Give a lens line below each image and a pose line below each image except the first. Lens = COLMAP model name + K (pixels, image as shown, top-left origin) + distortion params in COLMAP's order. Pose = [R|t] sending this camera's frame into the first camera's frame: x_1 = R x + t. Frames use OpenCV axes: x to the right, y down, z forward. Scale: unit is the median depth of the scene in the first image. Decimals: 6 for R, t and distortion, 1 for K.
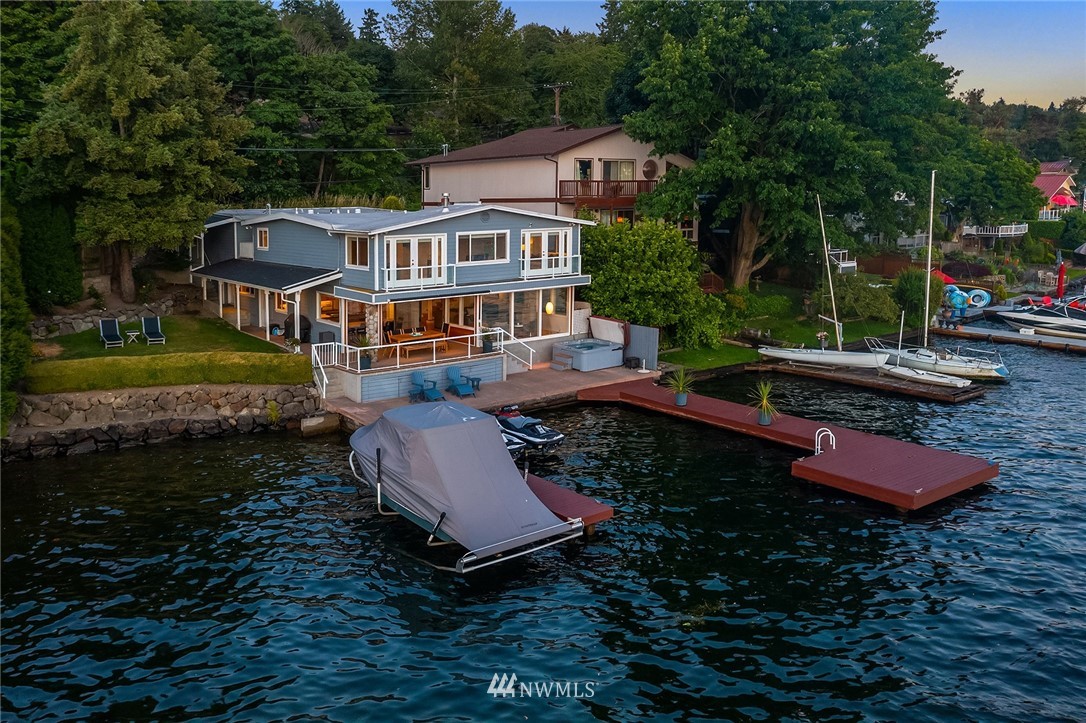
lens RADIAL K [[879.6, 0, 543.0], [0, 879.6, 361.5], [0, 0, 1]] dist [0.002550, 0.000950]
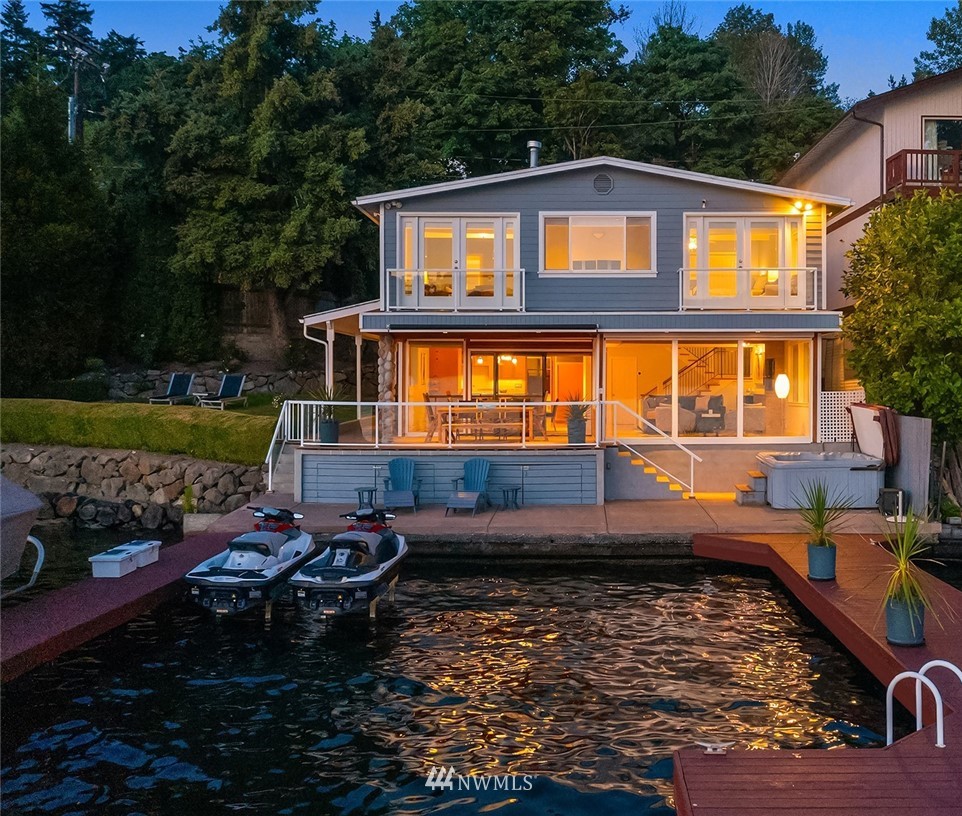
lens RADIAL K [[1140.9, 0, 481.0], [0, 1140.9, 408.0], [0, 0, 1]] dist [0.001747, -0.009056]
pose [[0.821701, 0.057732, -0.566987, 0.251999], [-0.129949, 0.987629, -0.087765, 0.032087], [0.554906, 0.145796, 0.819038, 0.415072]]
